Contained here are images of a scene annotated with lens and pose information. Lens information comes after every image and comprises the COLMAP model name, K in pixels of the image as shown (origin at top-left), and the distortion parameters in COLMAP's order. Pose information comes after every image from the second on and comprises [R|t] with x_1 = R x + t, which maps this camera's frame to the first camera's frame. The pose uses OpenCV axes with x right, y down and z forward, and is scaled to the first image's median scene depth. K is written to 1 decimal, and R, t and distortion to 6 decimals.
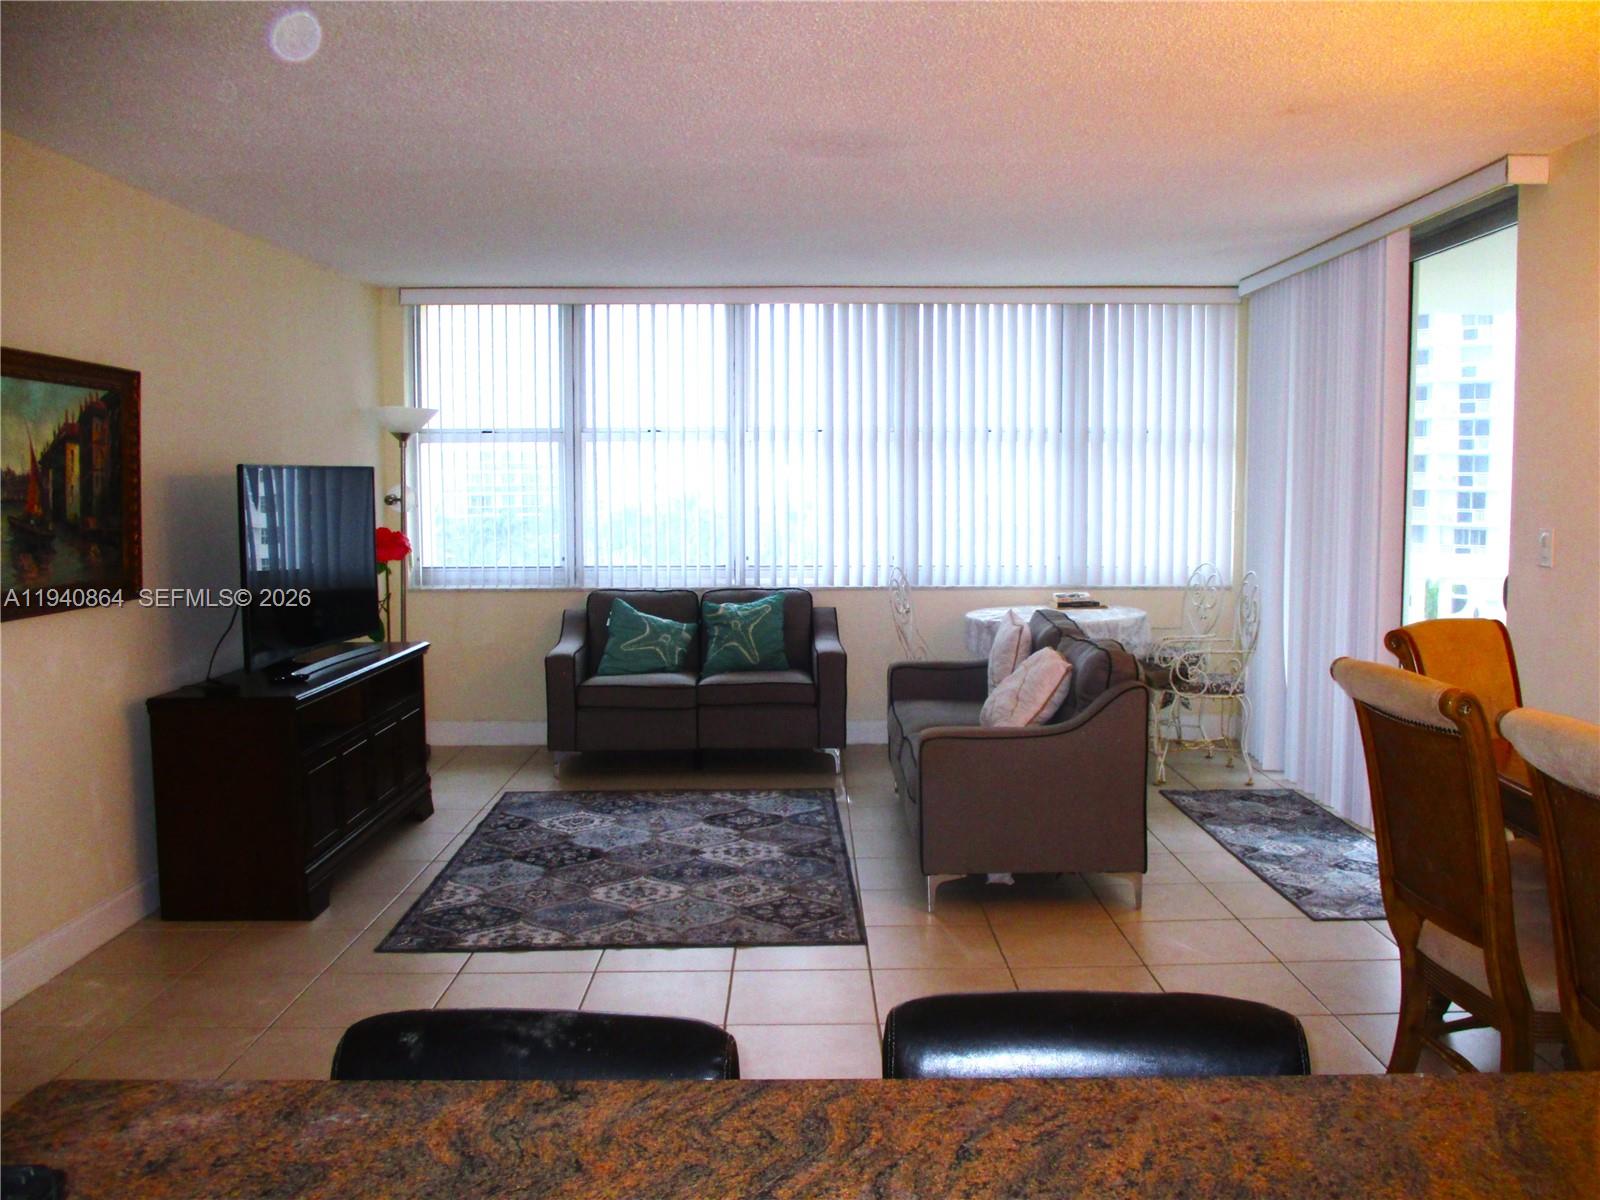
lens RADIAL K [[1340.6, 0, 800.0], [0, 1340.6, 600.0], [0, 0, 1]] dist [-0.043207, -0.000557]
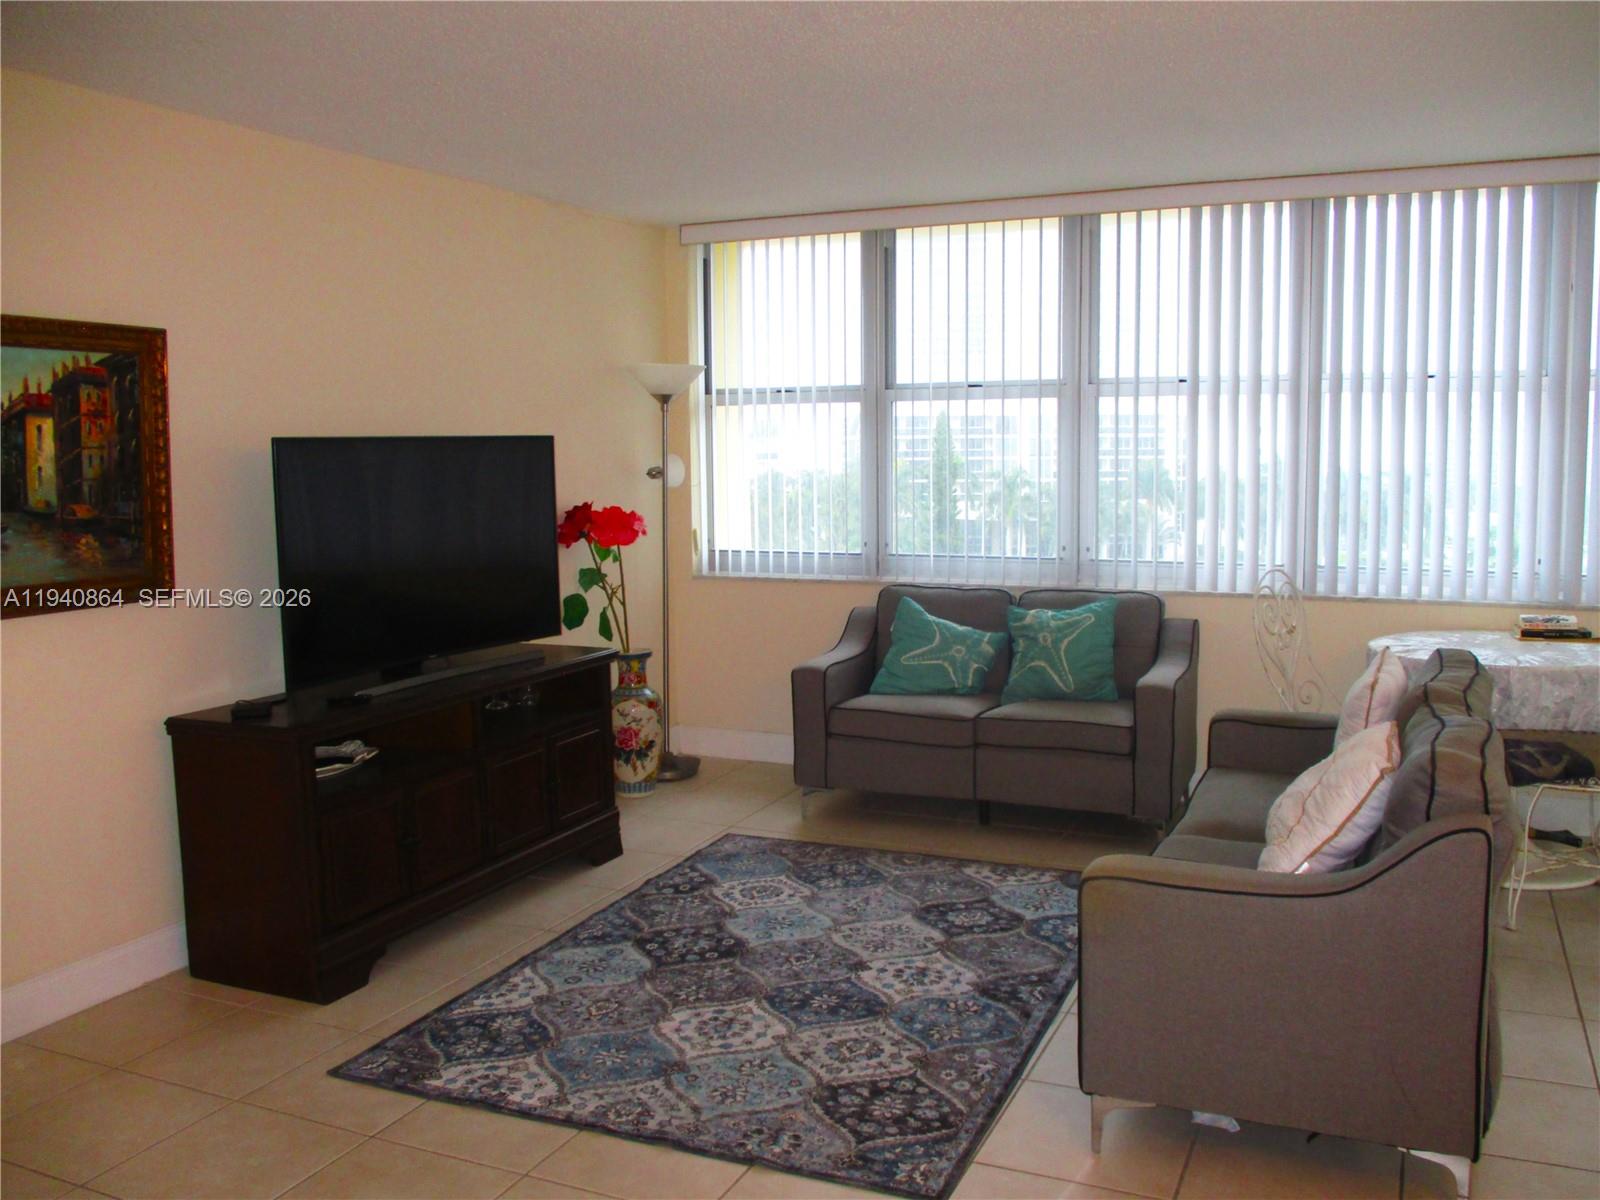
lens RADIAL K [[1358.1, 0, 809.5], [0, 1358.1, 578.9], [0, 0, 1]] dist [-0.032978, 0.006699]
pose [[0.913082, 0.035048, -0.406268, 0.191663], [-0.029747, 0.999370, 0.019360, -0.035860], [0.406690, -0.005592, 0.913549, 0.321803]]
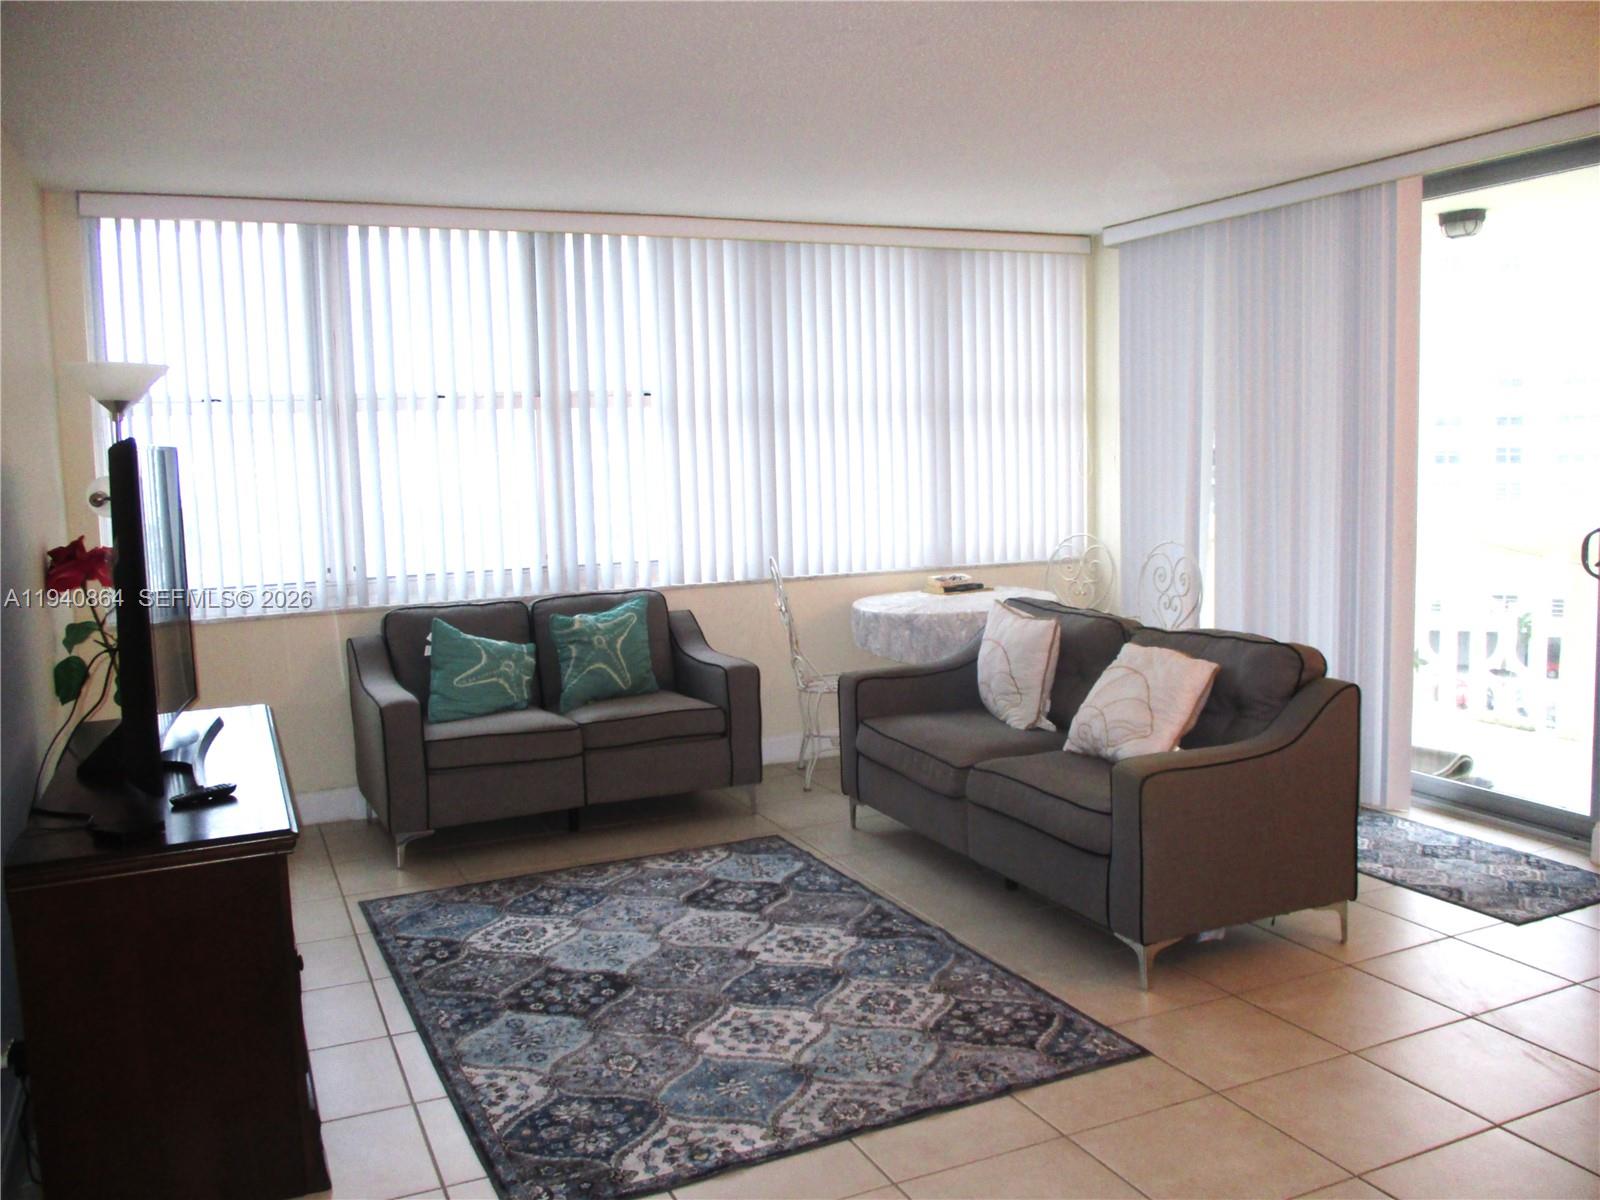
lens RADIAL K [[1358.1, 0, 809.5], [0, 1358.1, 578.9], [0, 0, 1]] dist [-0.032978, 0.006699]
pose [[0.913728, -0.059852, 0.401893, -0.340539], [0.059211, 0.998147, 0.014027, -0.029578], [-0.401988, 0.010979, 0.915579, 0.294463]]
